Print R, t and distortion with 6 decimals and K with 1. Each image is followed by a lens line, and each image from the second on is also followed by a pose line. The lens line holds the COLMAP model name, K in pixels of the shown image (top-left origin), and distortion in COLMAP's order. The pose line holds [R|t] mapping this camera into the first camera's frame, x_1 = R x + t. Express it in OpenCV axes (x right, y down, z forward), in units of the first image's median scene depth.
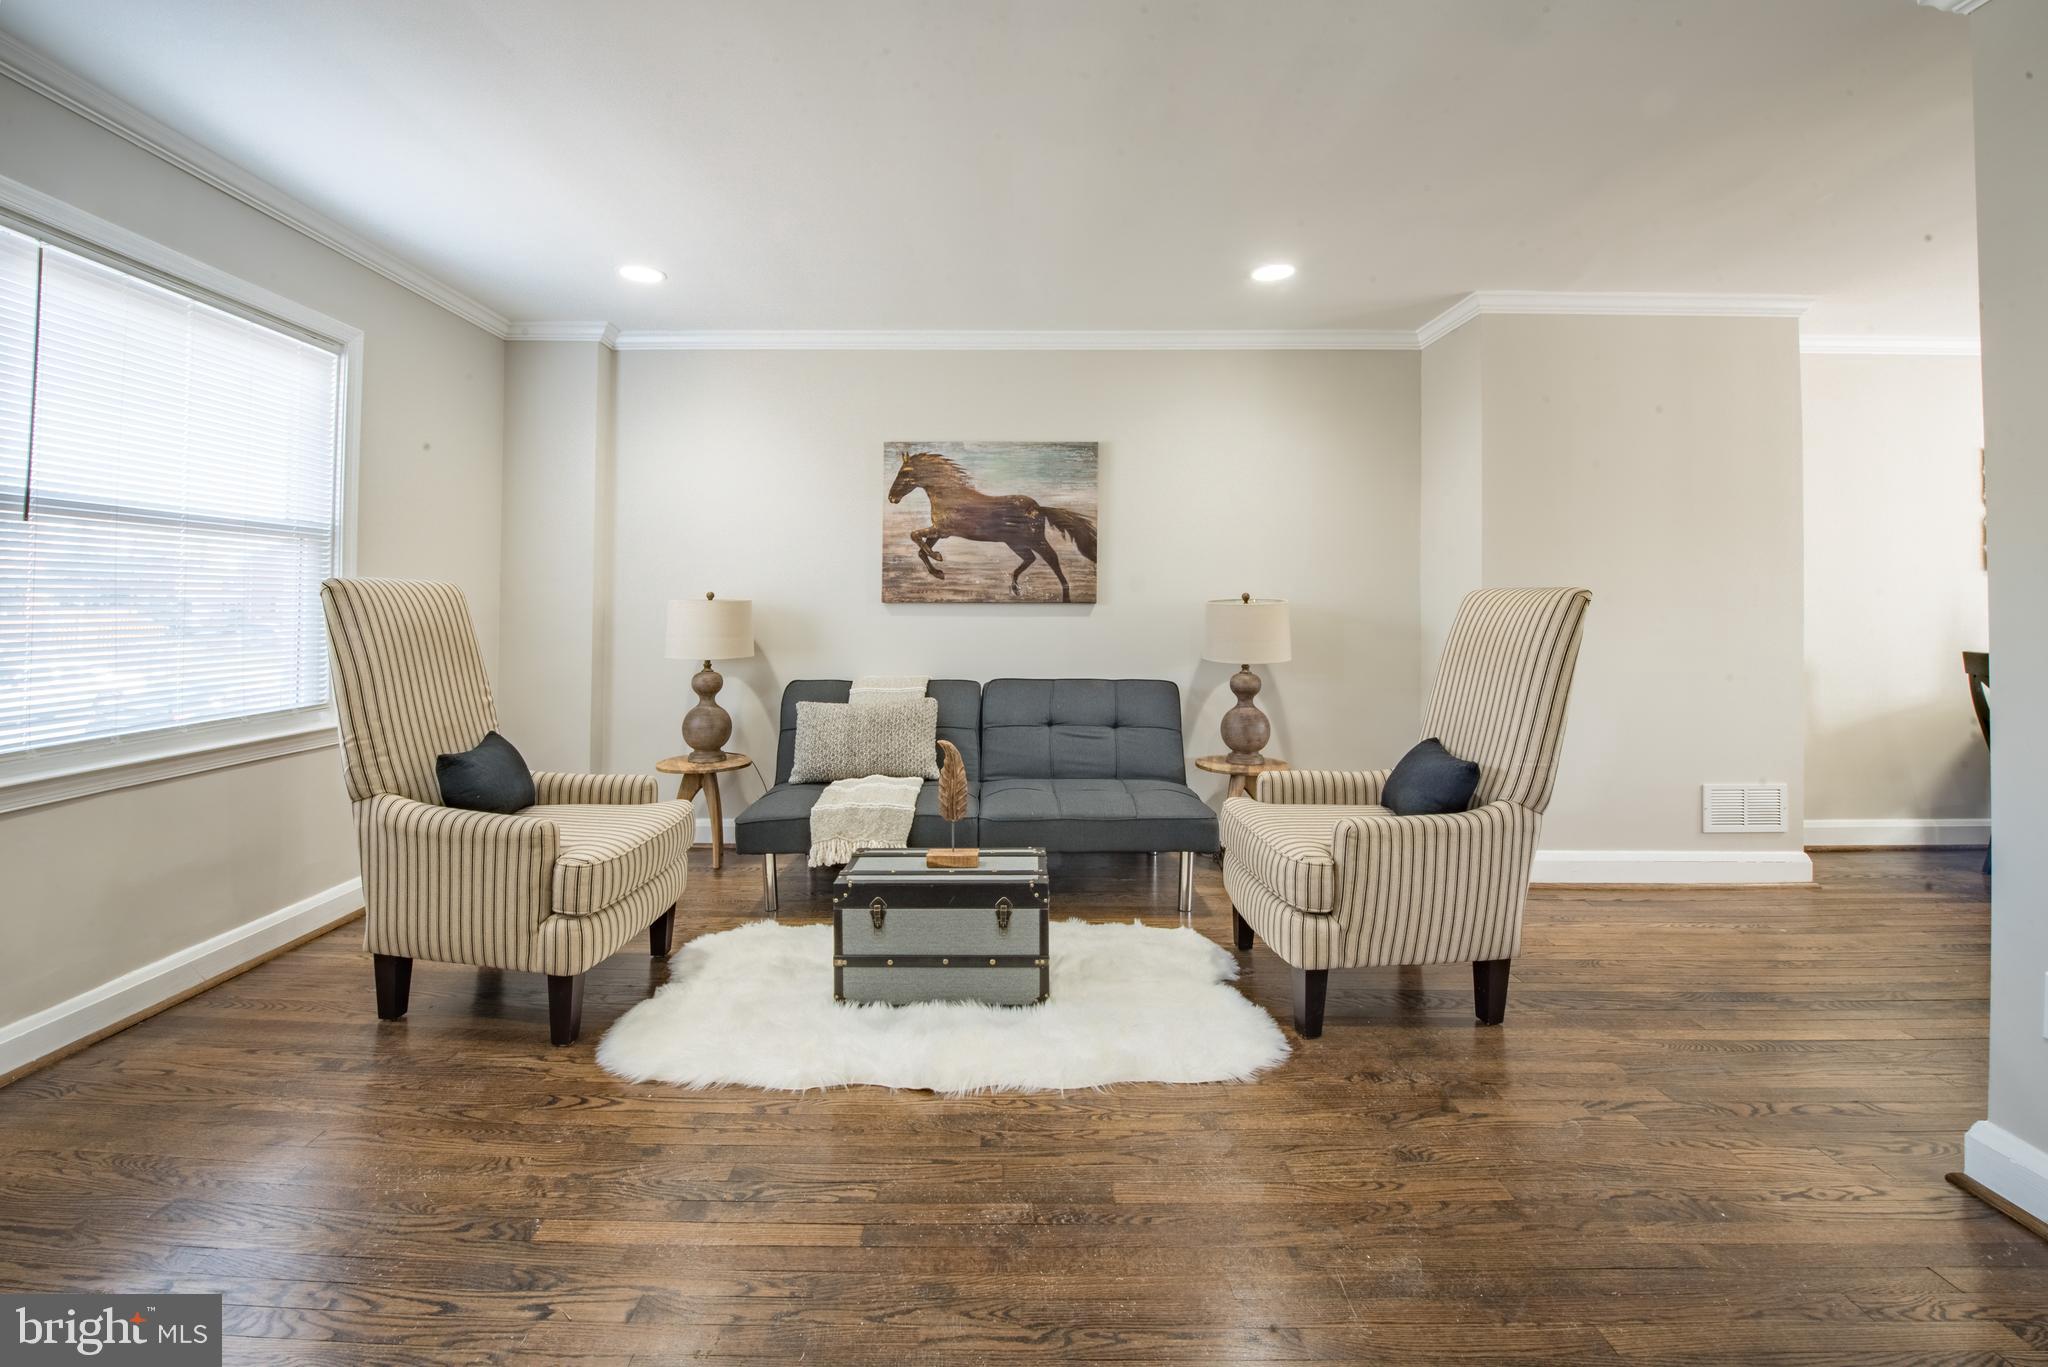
lens RADIAL K [[848.9, 0, 1015.1], [0, 848.9, 593.2], [0, 0, 1]] dist [-0.019568, -0.000341]
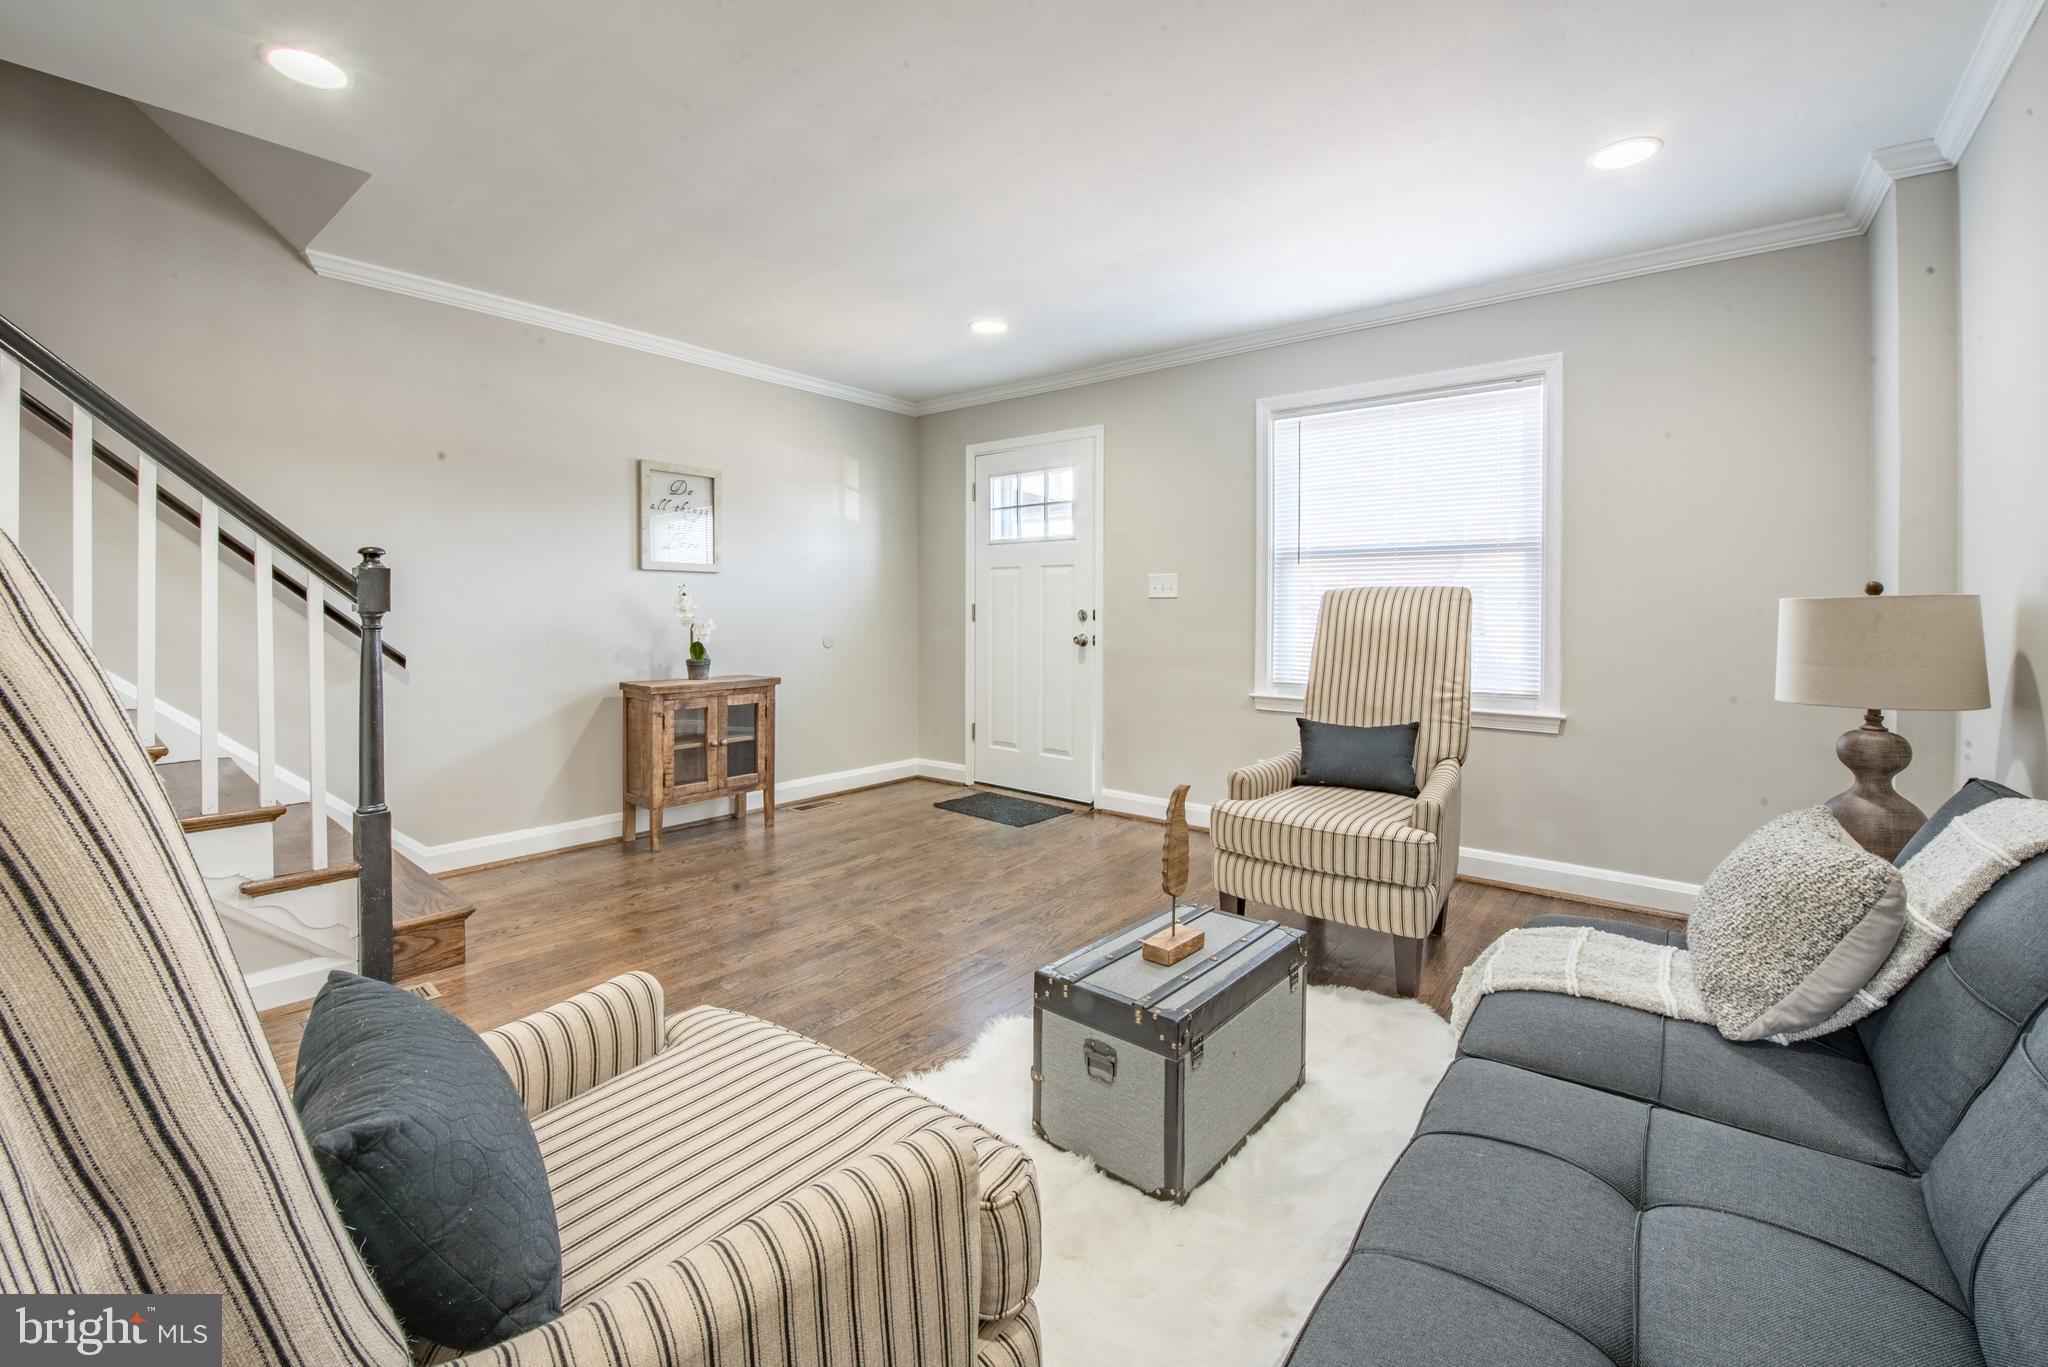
lens RADIAL K [[843.2, 0, 1030.7], [0, 843.2, 617.1], [0, 0, 1]] dist [-0.016399, -0.000075]
pose [[-0.623620, 0.003996, -0.781717, 0.376918], [0.007675, 0.999970, -0.001012, 0.016835], [0.781690, -0.006631, -0.623632, 0.887867]]
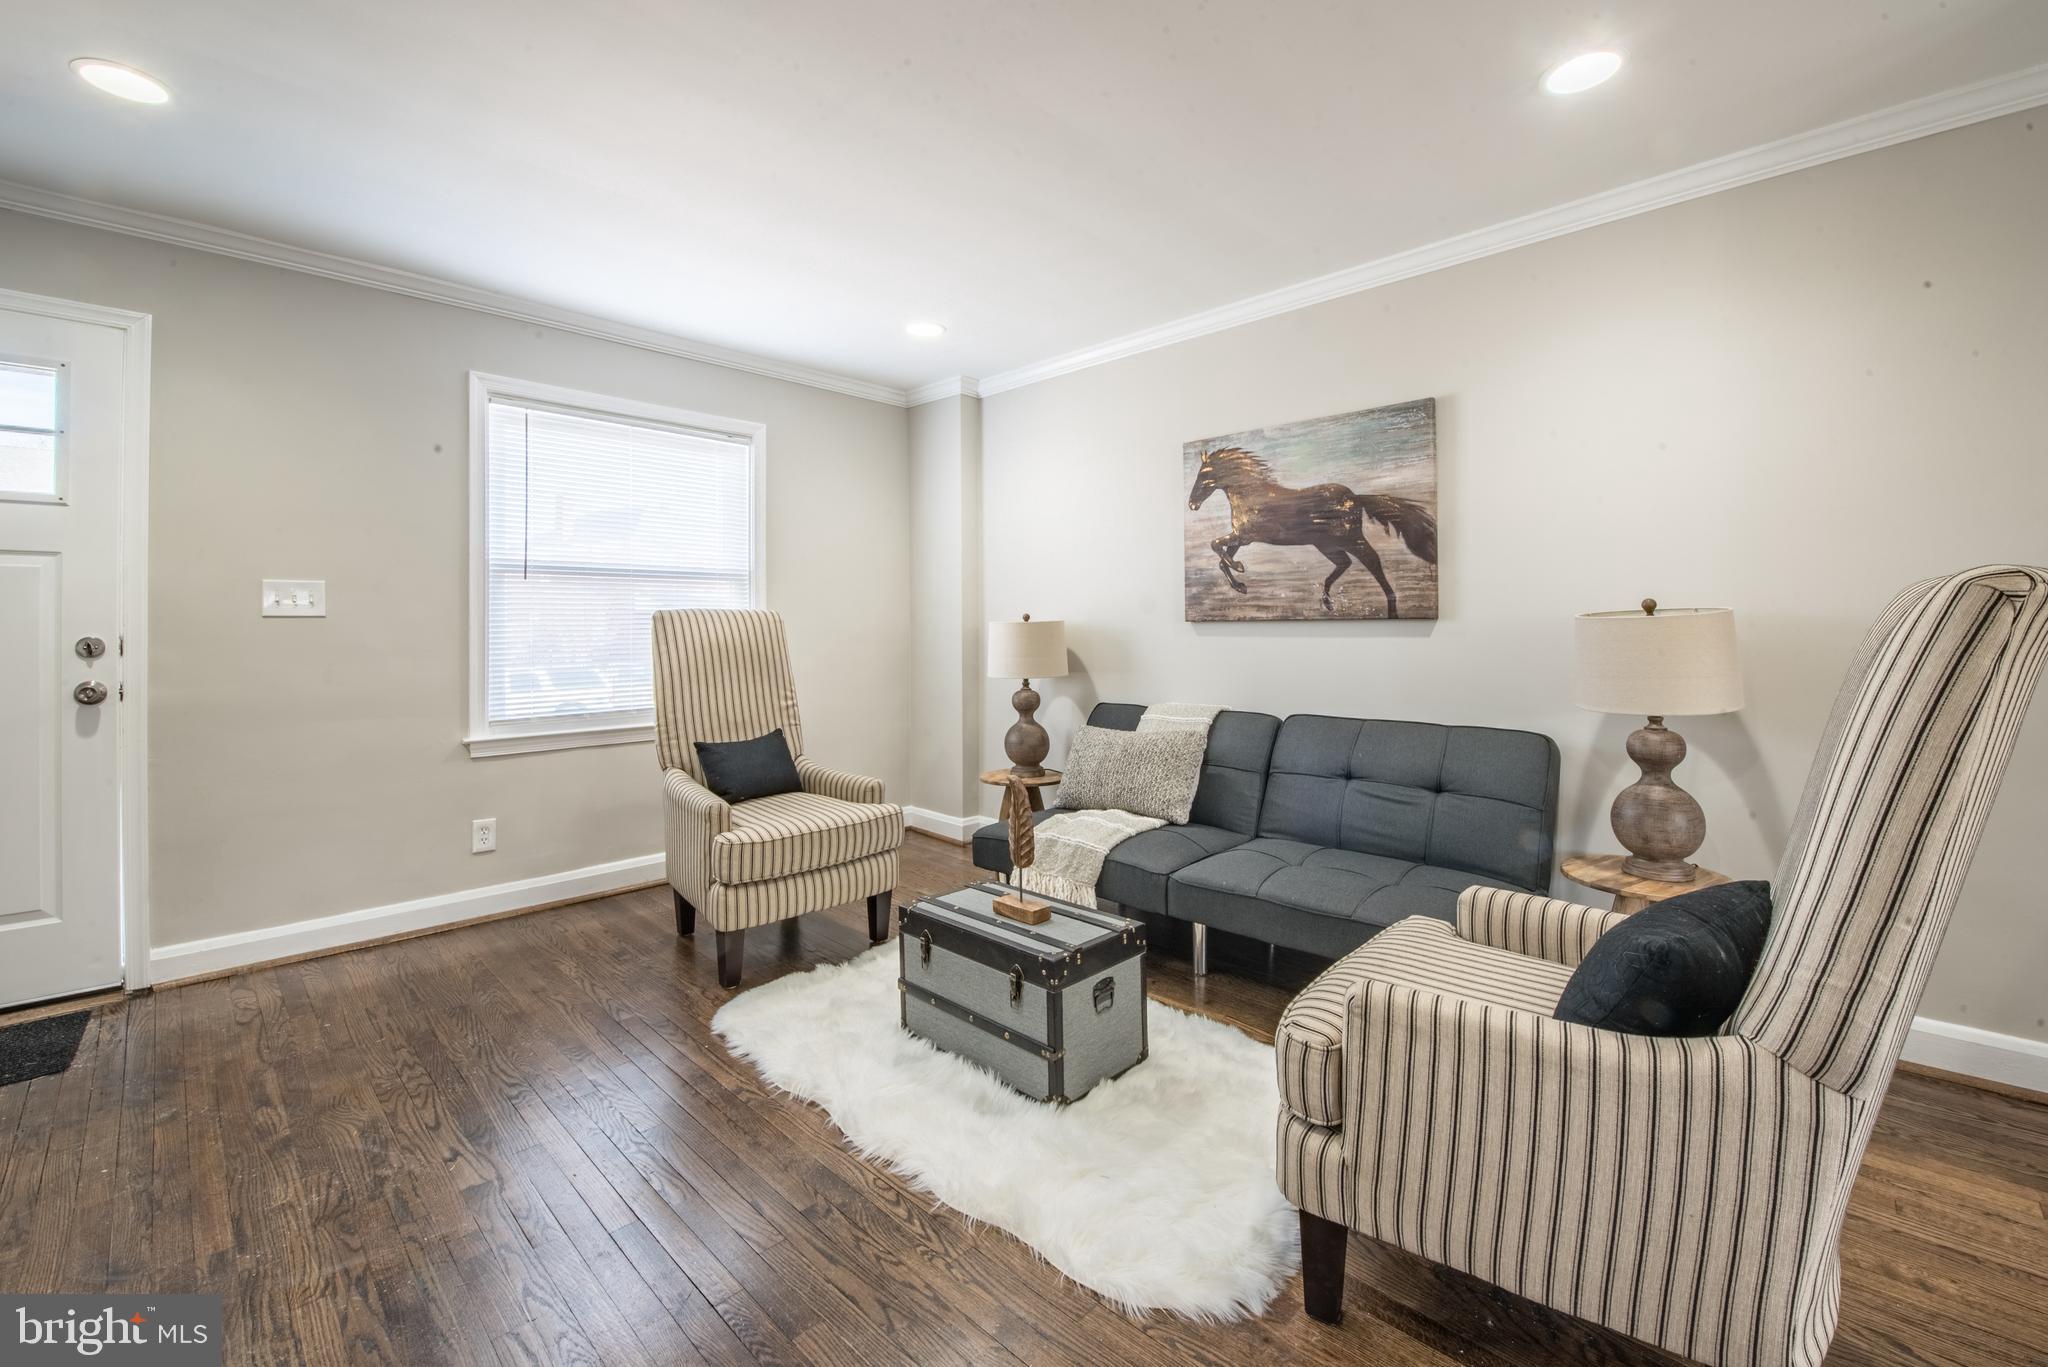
lens RADIAL K [[862.2, 0, 1016.2], [0, 862.2, 611.1], [0, 0, 1]] dist [-0.011918, -0.000093]
pose [[0.713805, -0.020777, -0.700036, 0.366060], [0.019056, 0.999766, -0.010242, 0.005927], [0.700085, -0.006029, 0.714034, 0.228664]]
